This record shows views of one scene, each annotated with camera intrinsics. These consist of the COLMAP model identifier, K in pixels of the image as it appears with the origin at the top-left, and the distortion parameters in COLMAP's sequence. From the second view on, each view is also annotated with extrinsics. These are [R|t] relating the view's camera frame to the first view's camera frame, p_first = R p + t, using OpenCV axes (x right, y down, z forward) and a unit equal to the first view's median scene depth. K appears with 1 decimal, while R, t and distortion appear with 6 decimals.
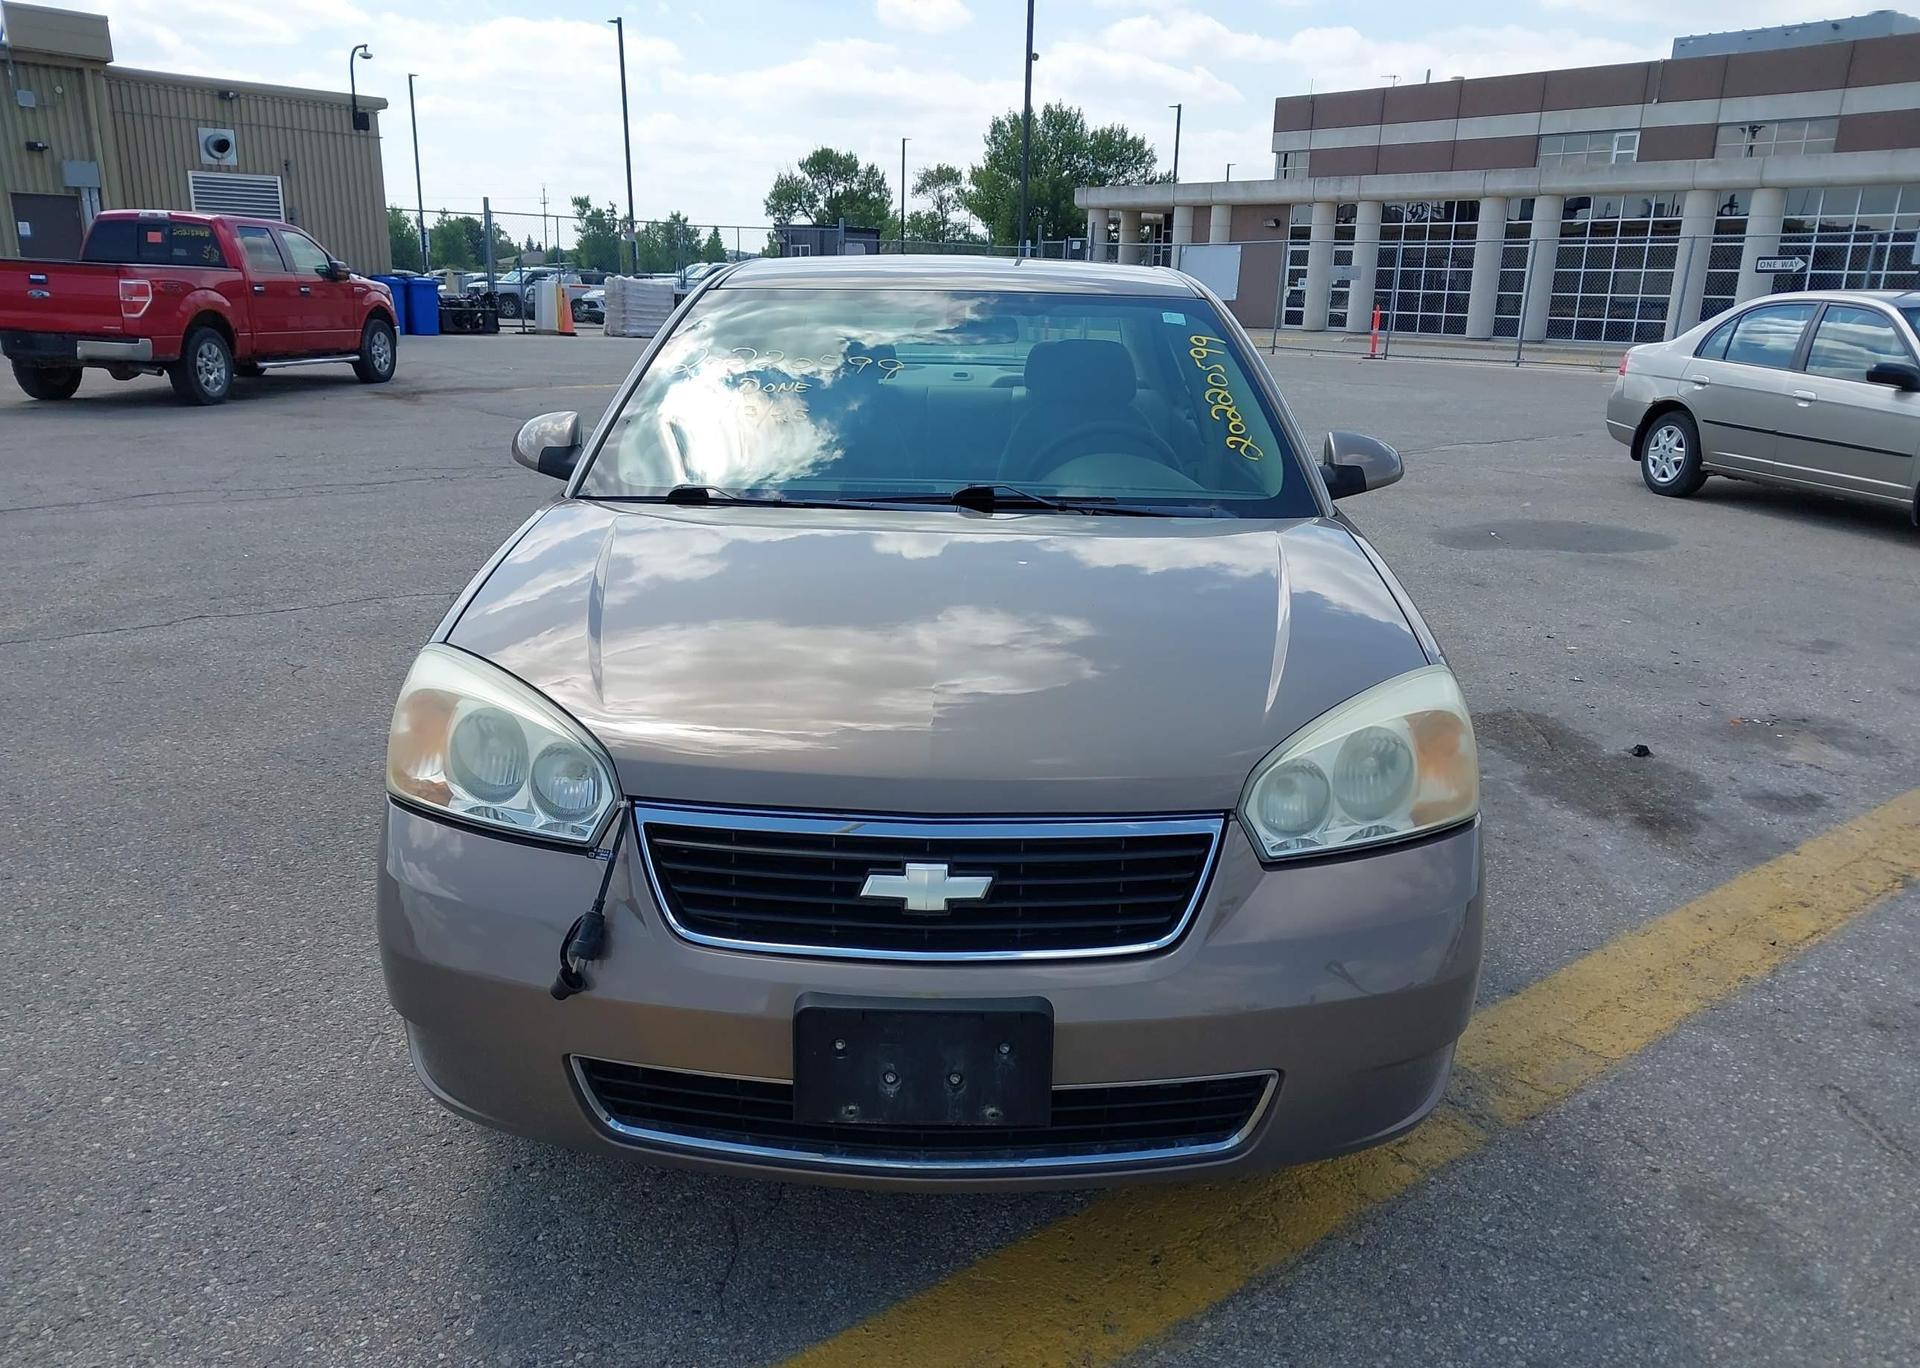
lens RADIAL K [[1518.6, 0, 954.6], [0, 1518.6, 755.9], [0, 0, 1]] dist [-0.004171, 0.009586]
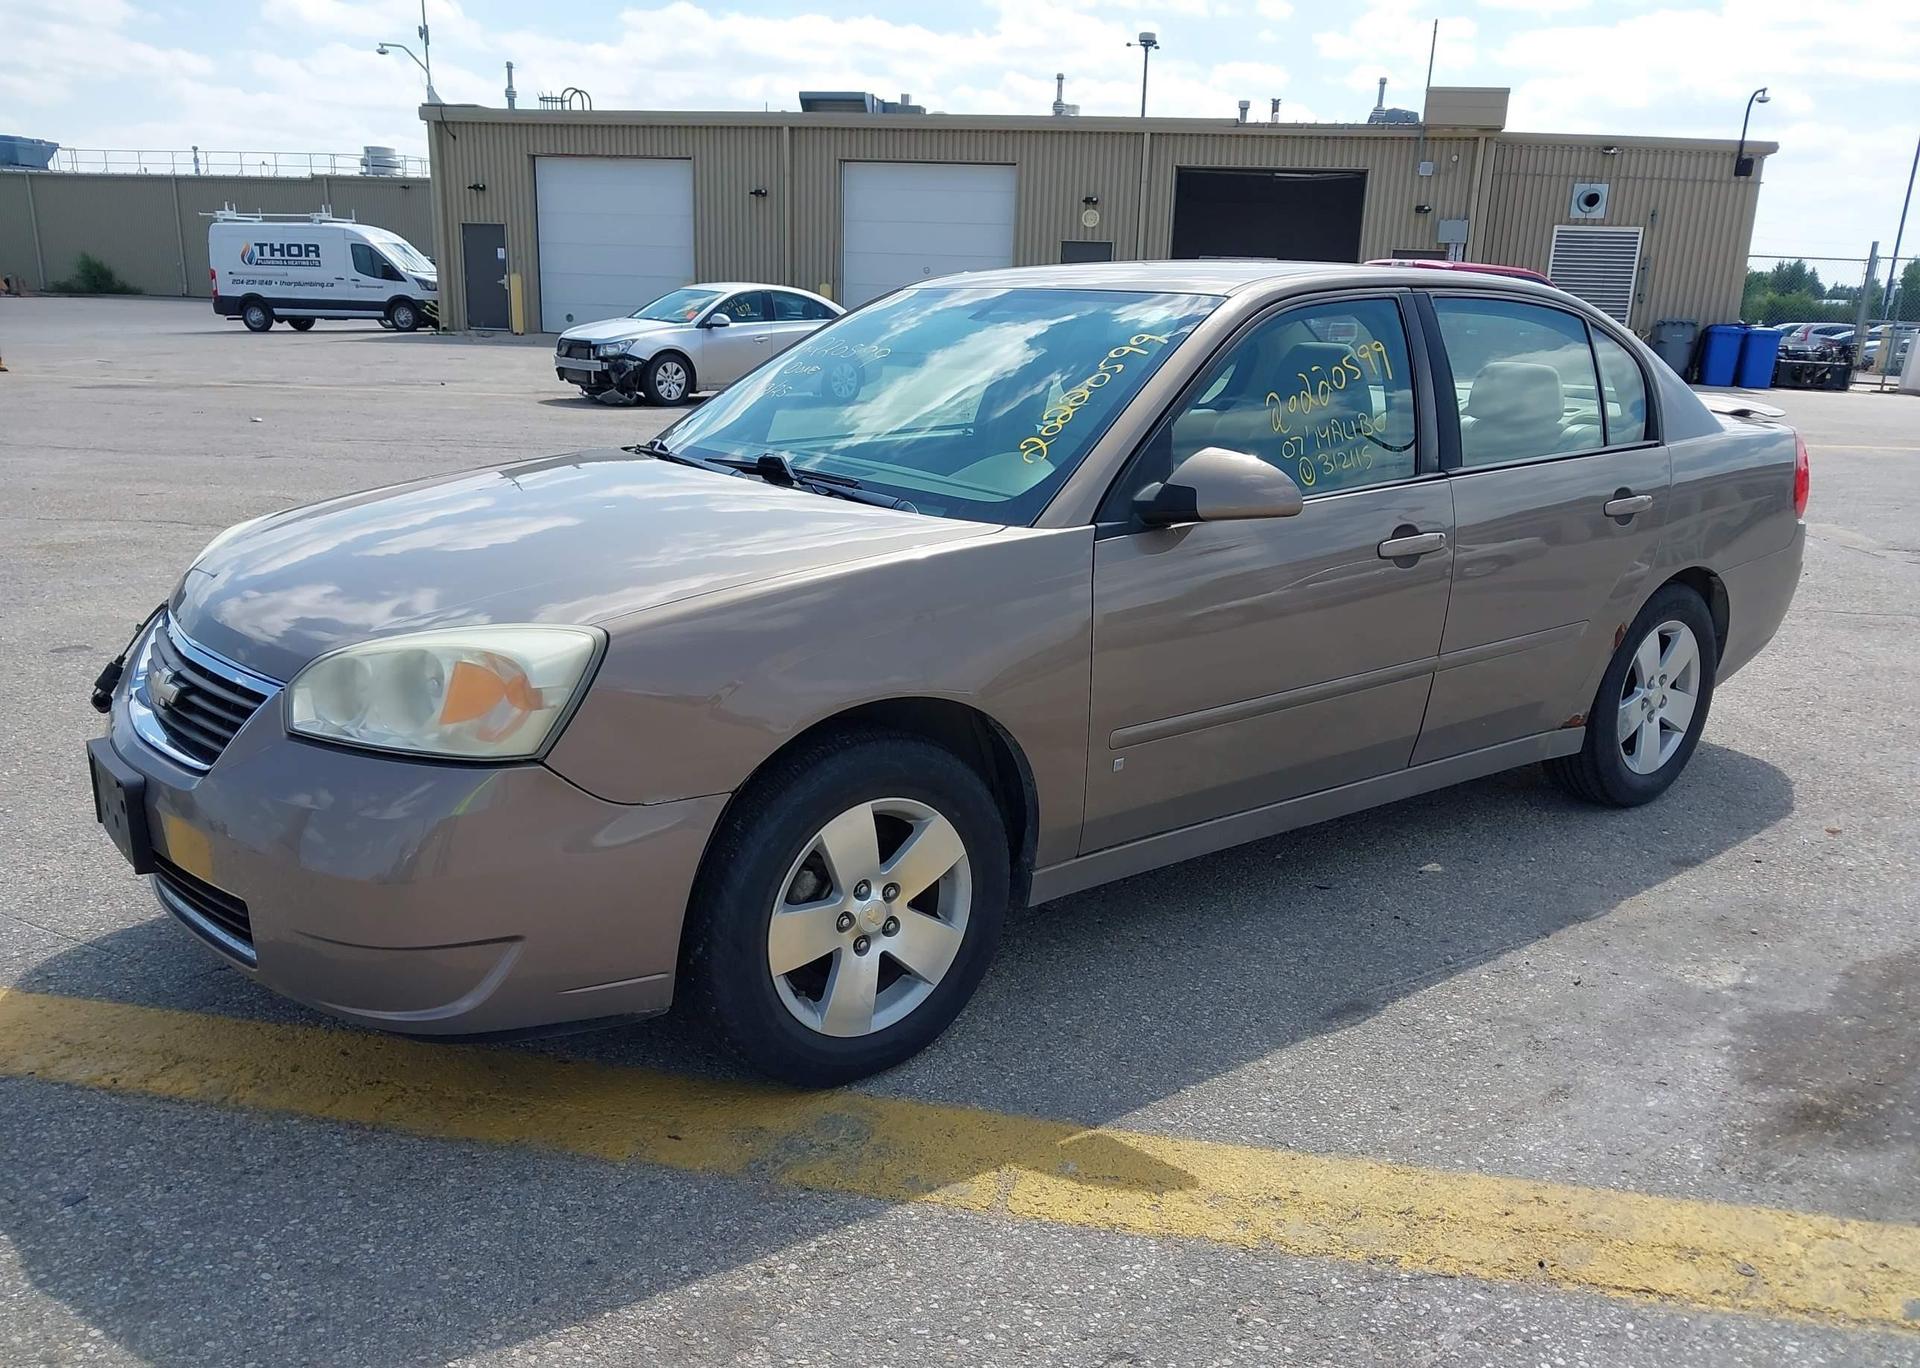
lens RADIAL K [[1518.6, 0, 954.6], [0, 1518.6, 755.9], [0, 0, 1]] dist [-0.004171, 0.009586]
pose [[0.622713, 0.222224, -0.750230, 0.108844], [-0.247537, 0.965526, 0.080533, -0.010442], [0.742263, 0.135561, 0.656254, 0.045889]]
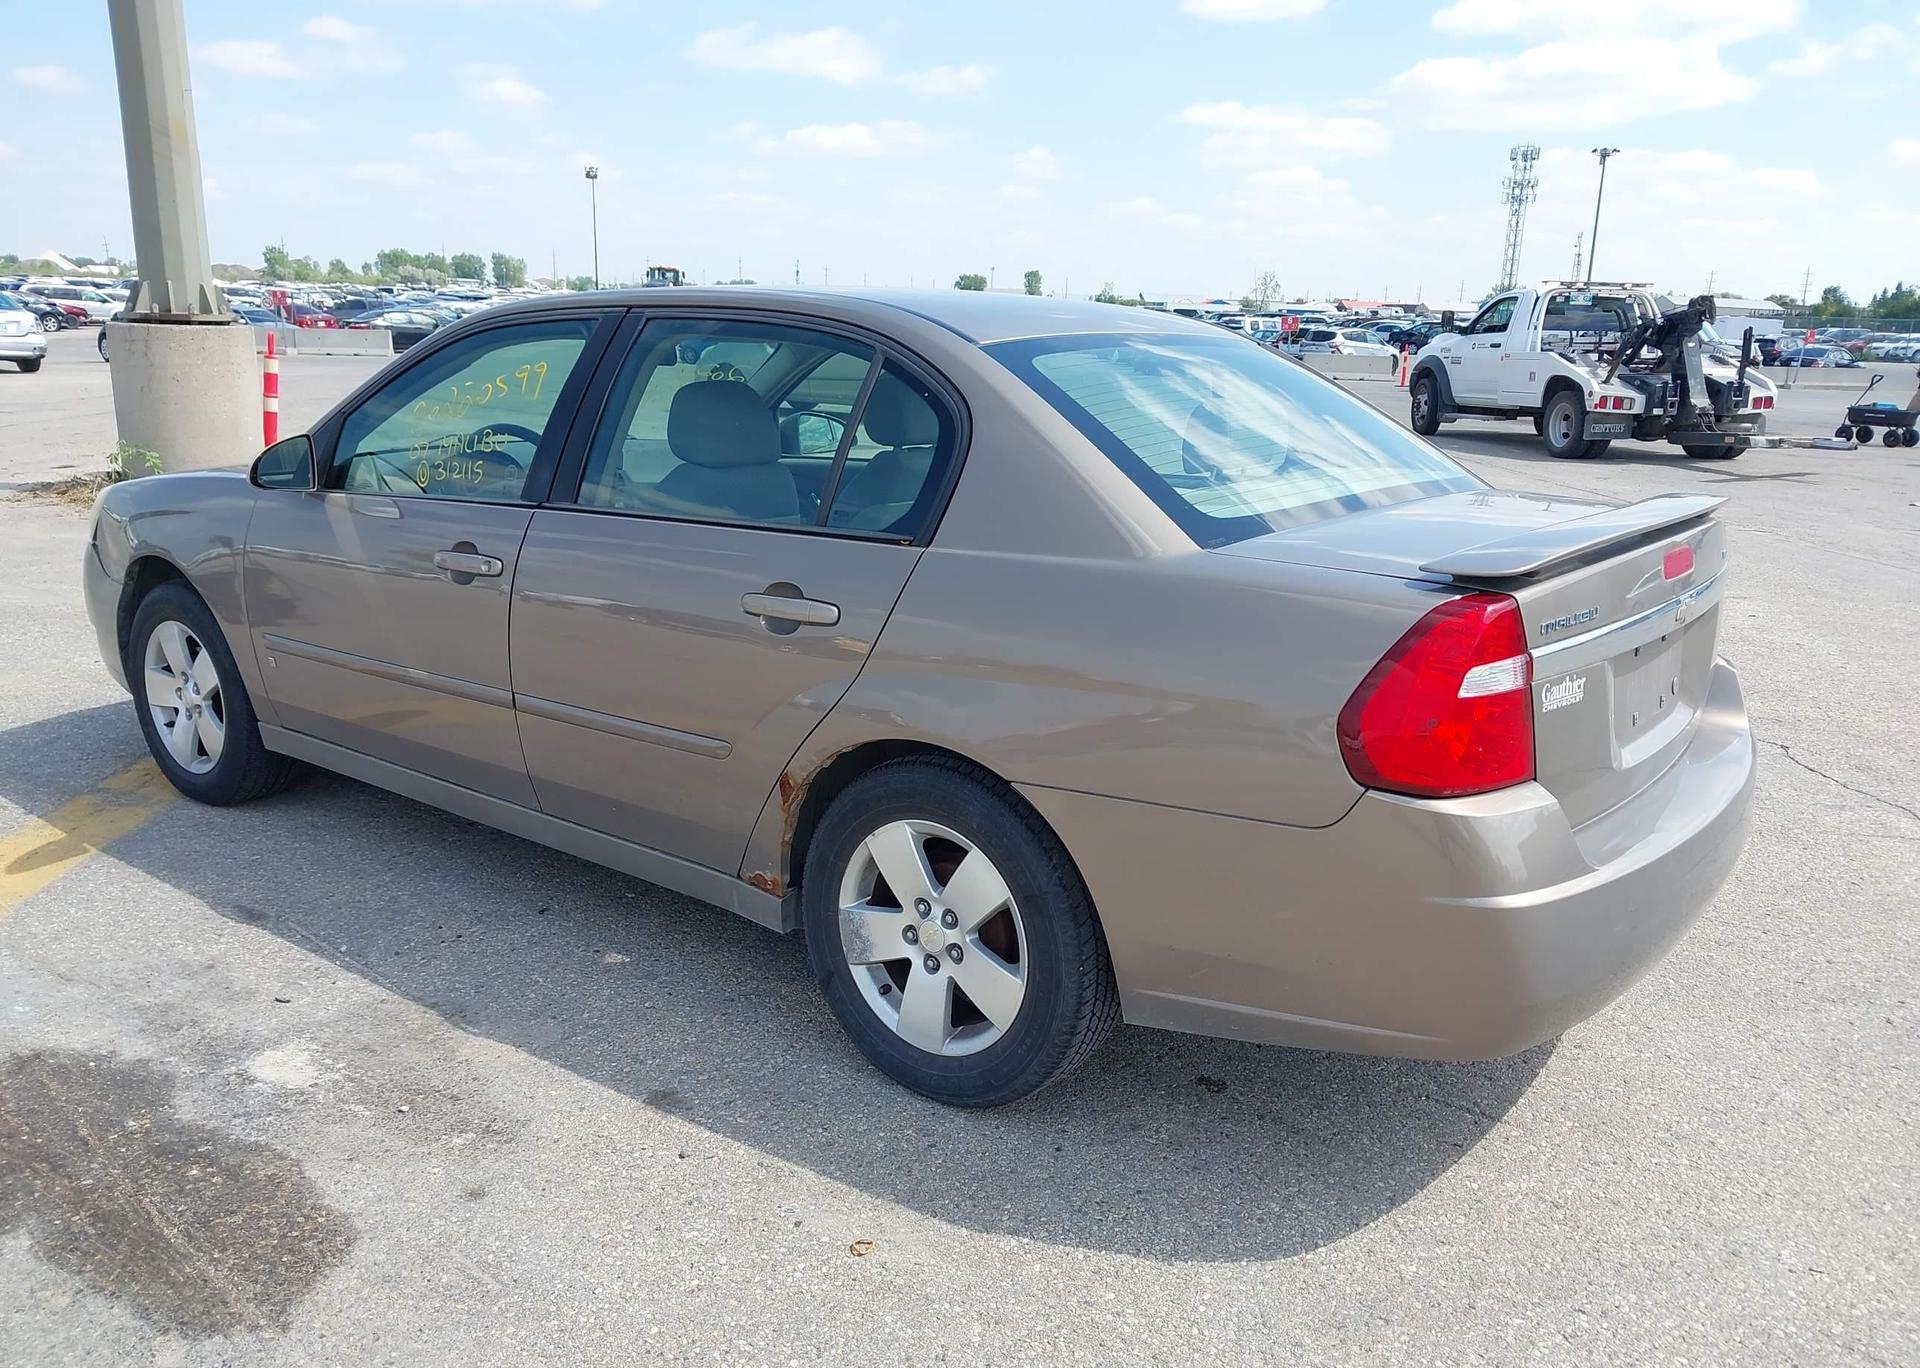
lens RADIAL K [[1529.9, 0, 956.0], [0, 1529.9, 749.0], [0, 0, 1]] dist [-0.023311, 0.041624]
pose [[-0.603906, 0.180672, -0.776309, 0.110109], [-0.274785, 0.867068, 0.415556, -0.074688], [0.748191, 0.464275, -0.473981, 0.245446]]
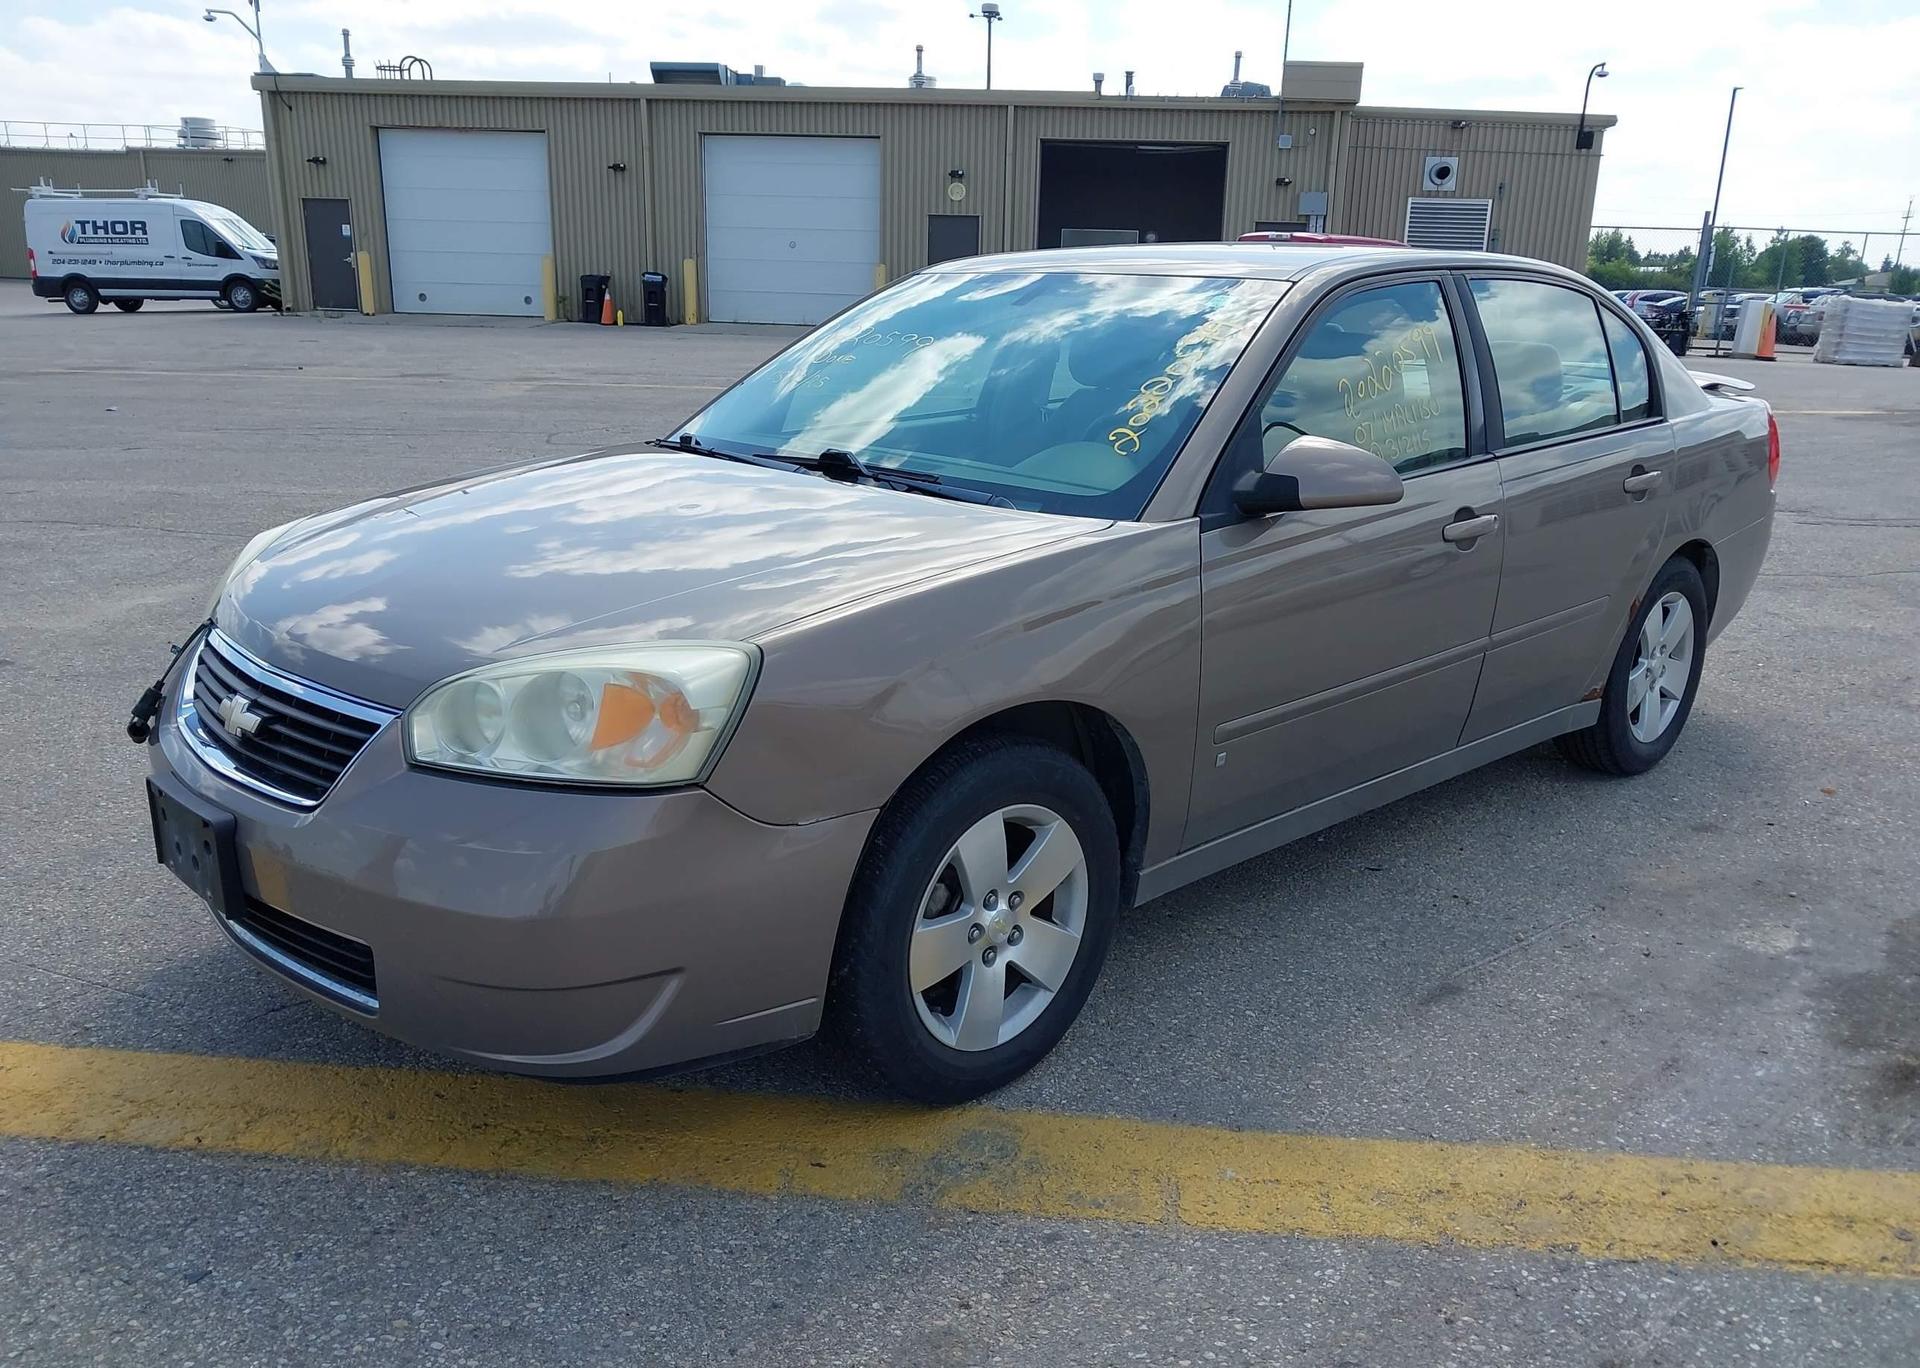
lens RADIAL K [[1518.6, 0, 954.6], [0, 1518.6, 755.9], [0, 0, 1]] dist [-0.004171, 0.009586]
pose [[0.695643, 0.210153, -0.686962, 0.095709], [-0.219804, 0.972659, 0.074971, -0.008183], [0.683935, 0.098844, 0.722816, 0.035679]]
